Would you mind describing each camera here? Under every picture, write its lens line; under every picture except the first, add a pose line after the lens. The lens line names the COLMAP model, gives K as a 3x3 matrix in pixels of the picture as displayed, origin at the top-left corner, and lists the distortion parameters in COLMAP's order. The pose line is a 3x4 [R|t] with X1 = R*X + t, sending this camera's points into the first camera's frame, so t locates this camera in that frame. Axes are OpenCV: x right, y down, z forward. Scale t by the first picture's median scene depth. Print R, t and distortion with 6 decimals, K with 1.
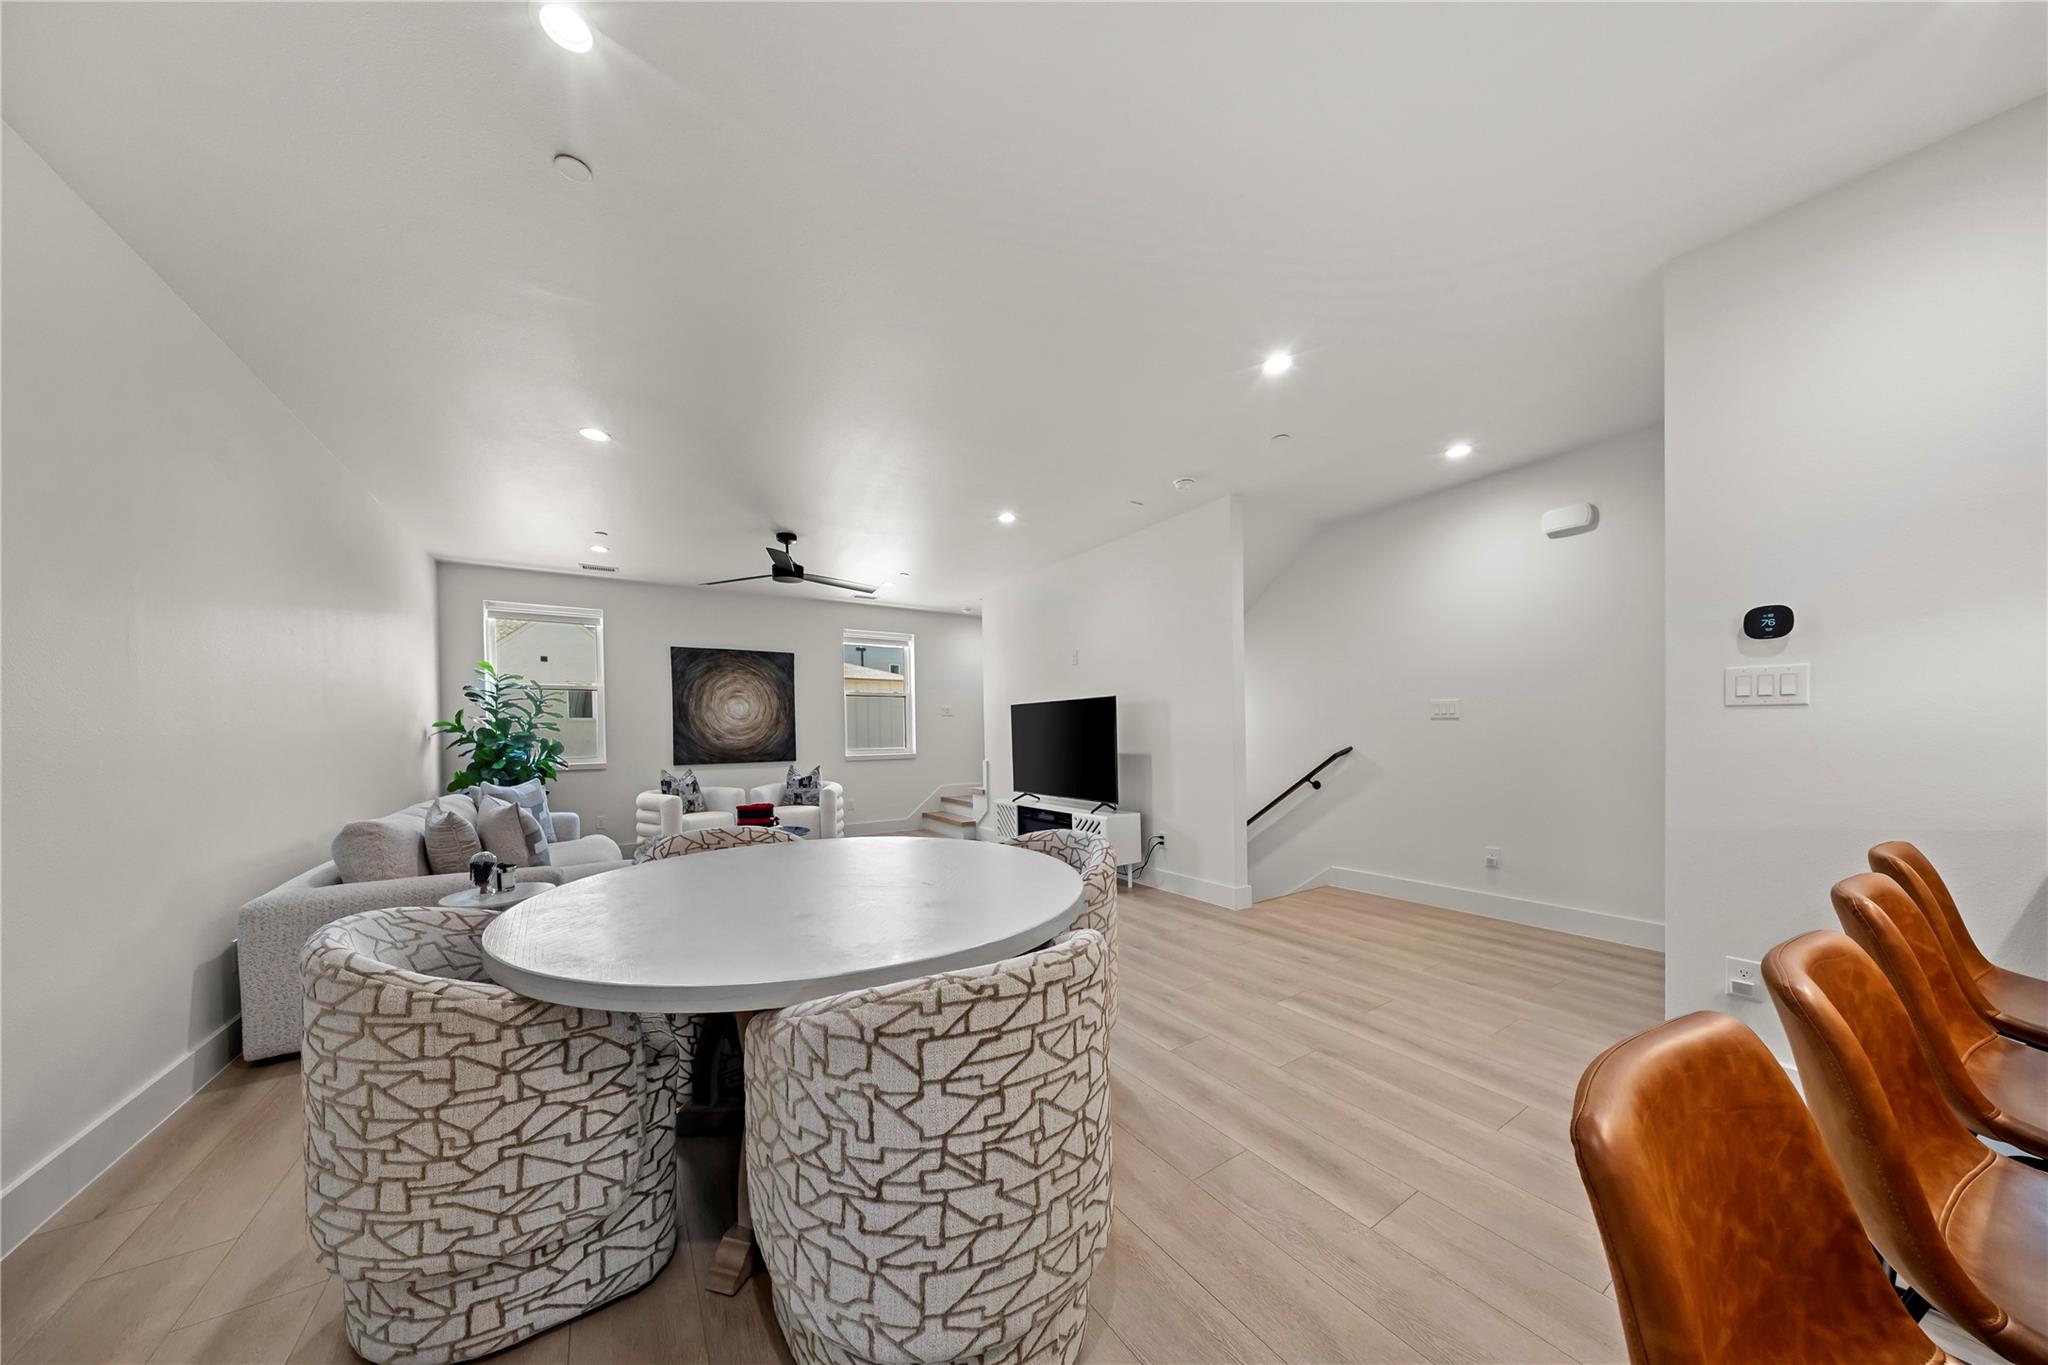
lens RADIAL K [[610.0, 0, 1008.7], [0, 610.0, 739.6], [0, 0, 1]] dist [-0.001360, -0.000371]
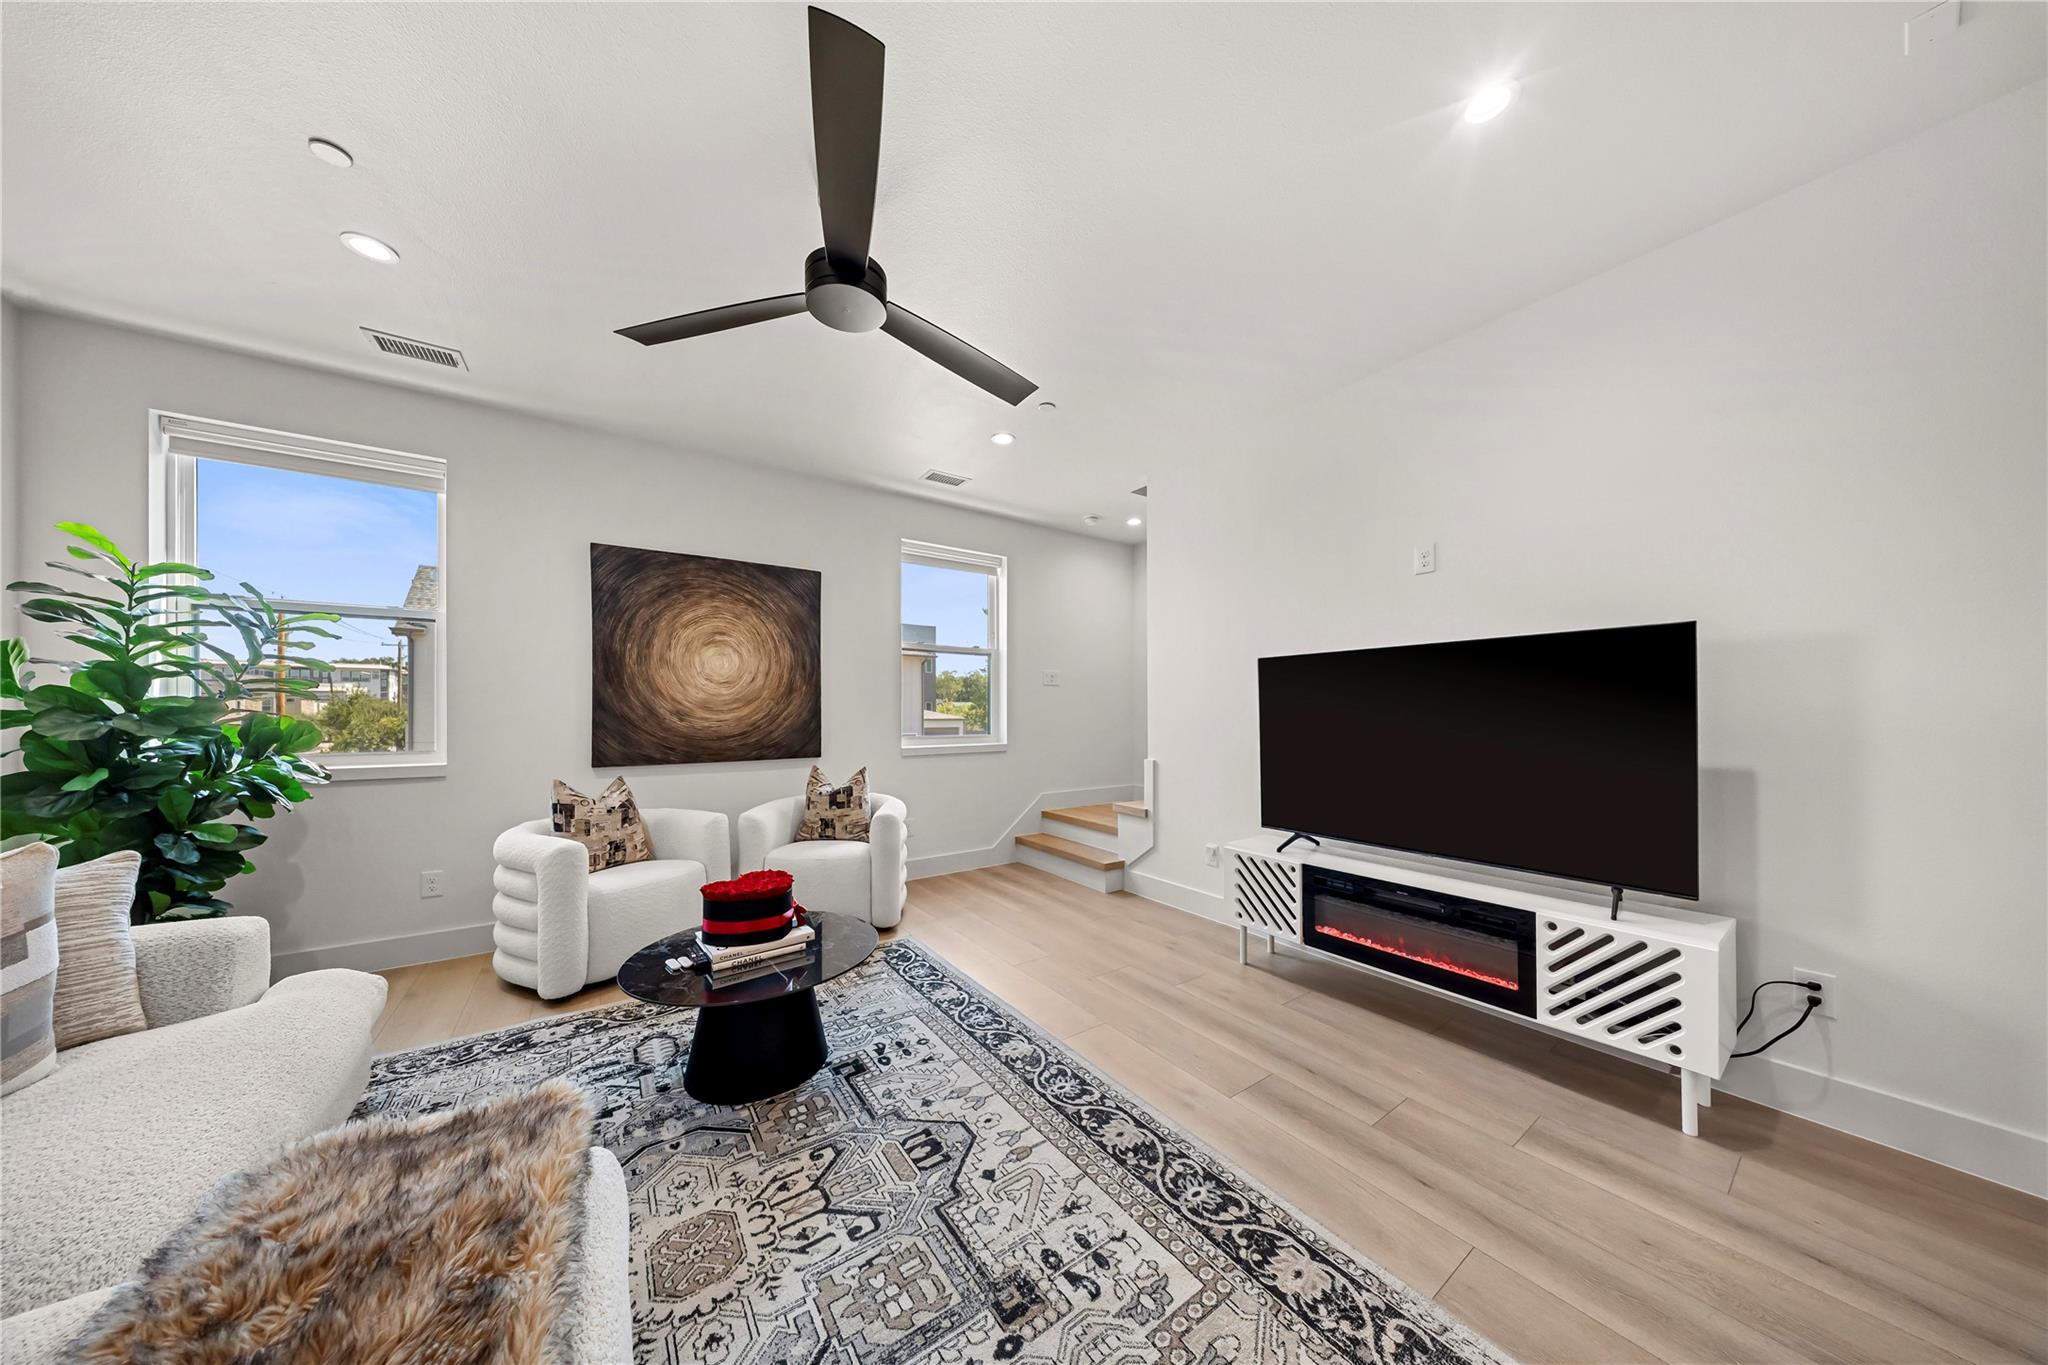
lens RADIAL K [[610.0, 0, 1036.2], [0, 610.0, 709.5], [0, 0, 1]] dist [-0.001360, -0.000371]
pose [[0.999111, 0.010544, 0.040807, -0.186482], [-0.009836, 0.999798, -0.017522, -0.002761], [-0.040984, 0.017105, 0.999013, 0.454818]]
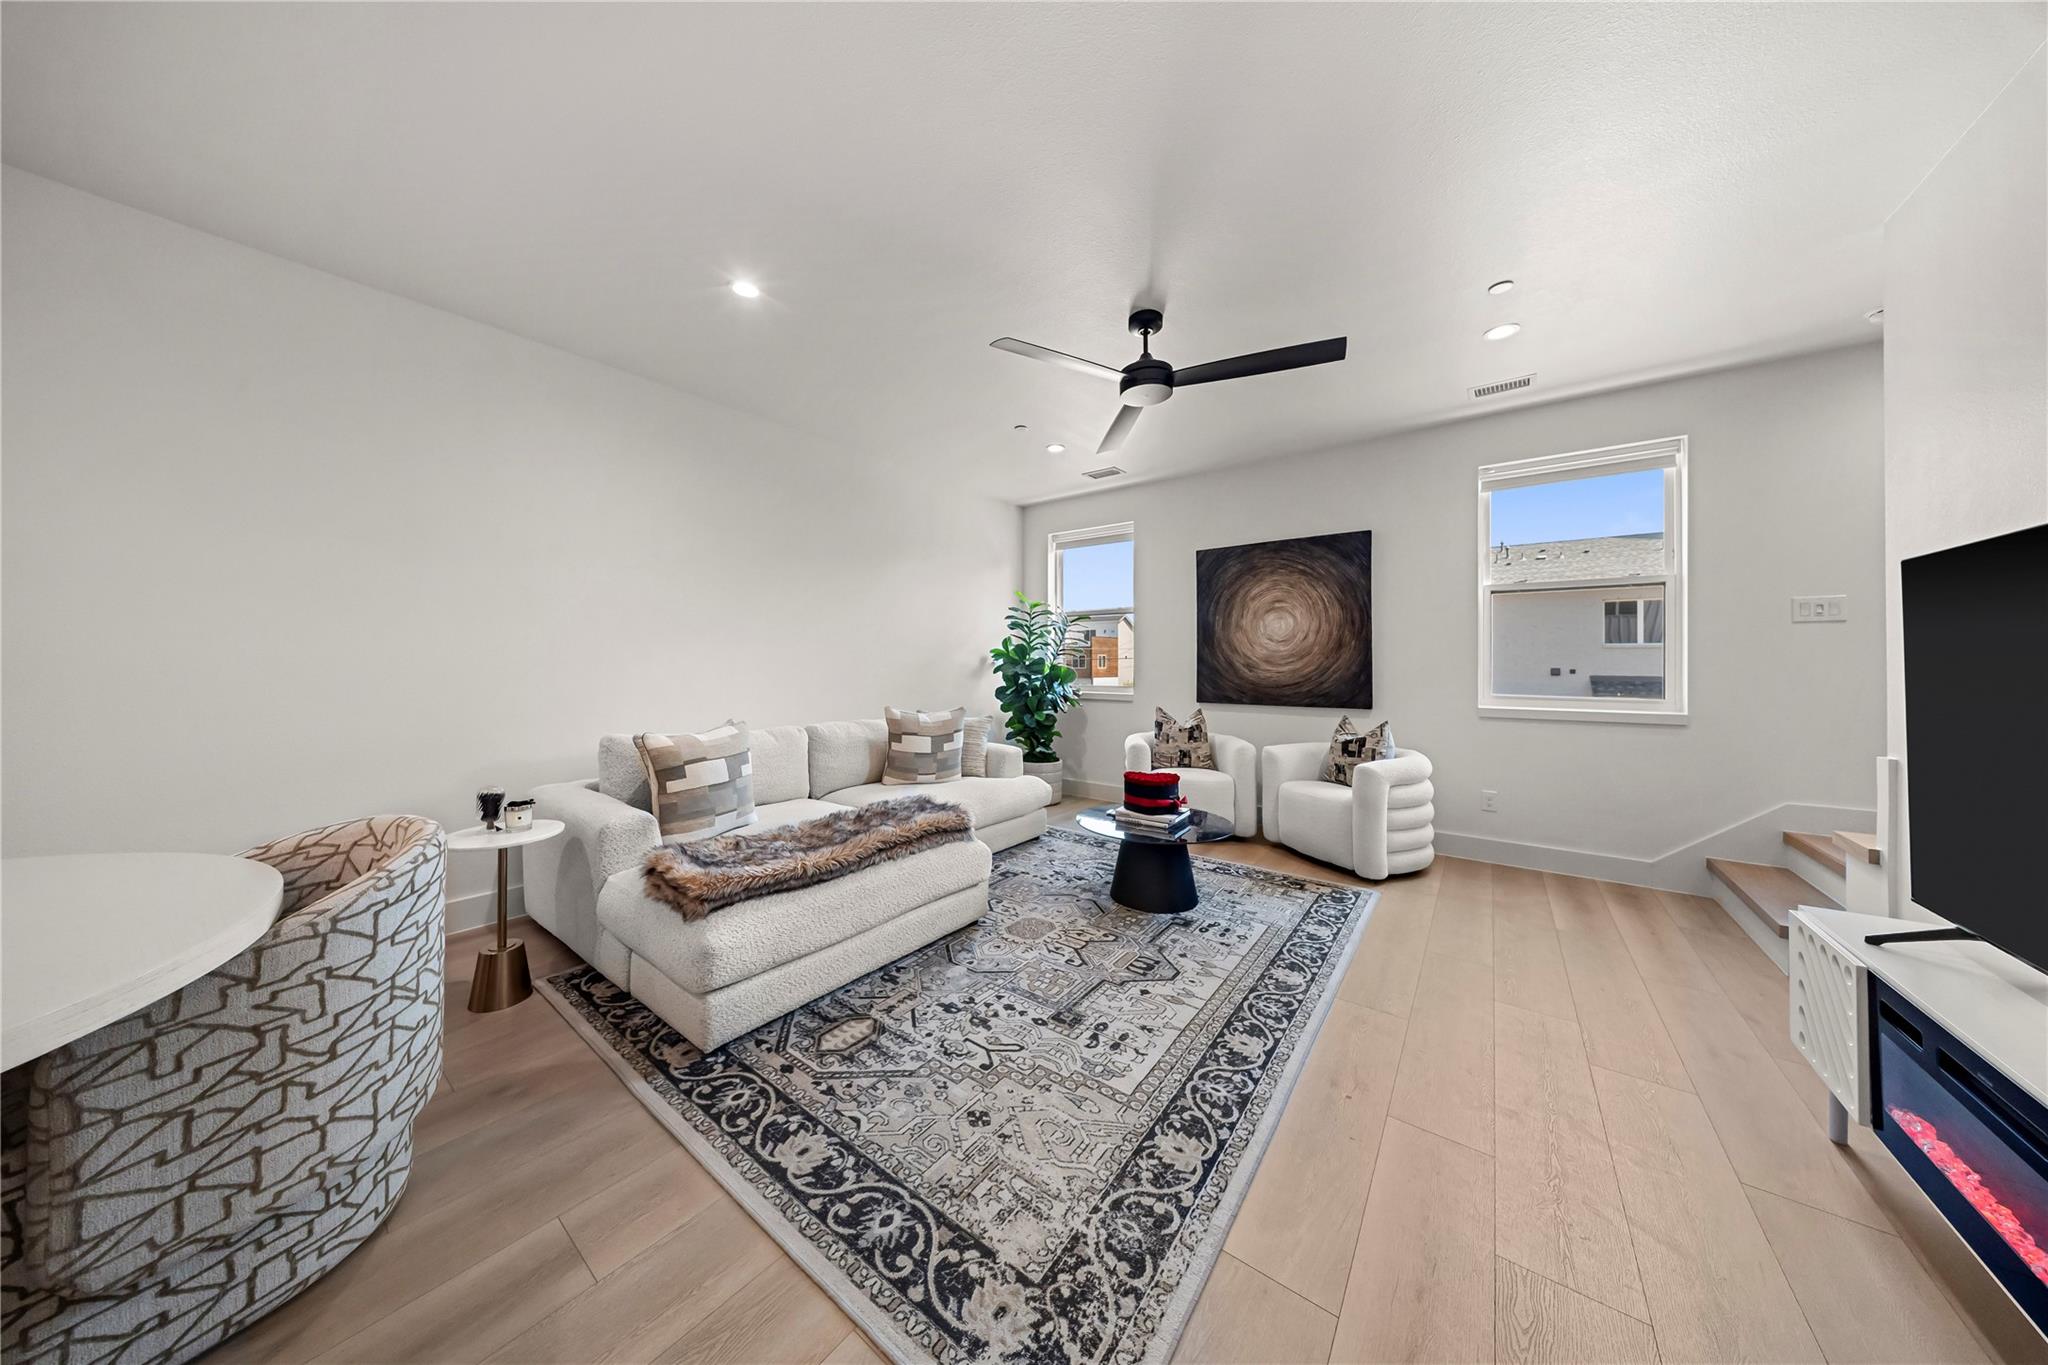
lens RADIAL K [[610.0, 0, 1007.1], [0, 610.0, 665.5], [0, 0, 1]] dist [-0.001360, -0.000371]
pose [[0.321779, 0.015326, -0.946691, 0.112163], [-0.019787, 0.999759, 0.009460, -0.007690], [0.946608, 0.015688, 0.322005, 0.515529]]
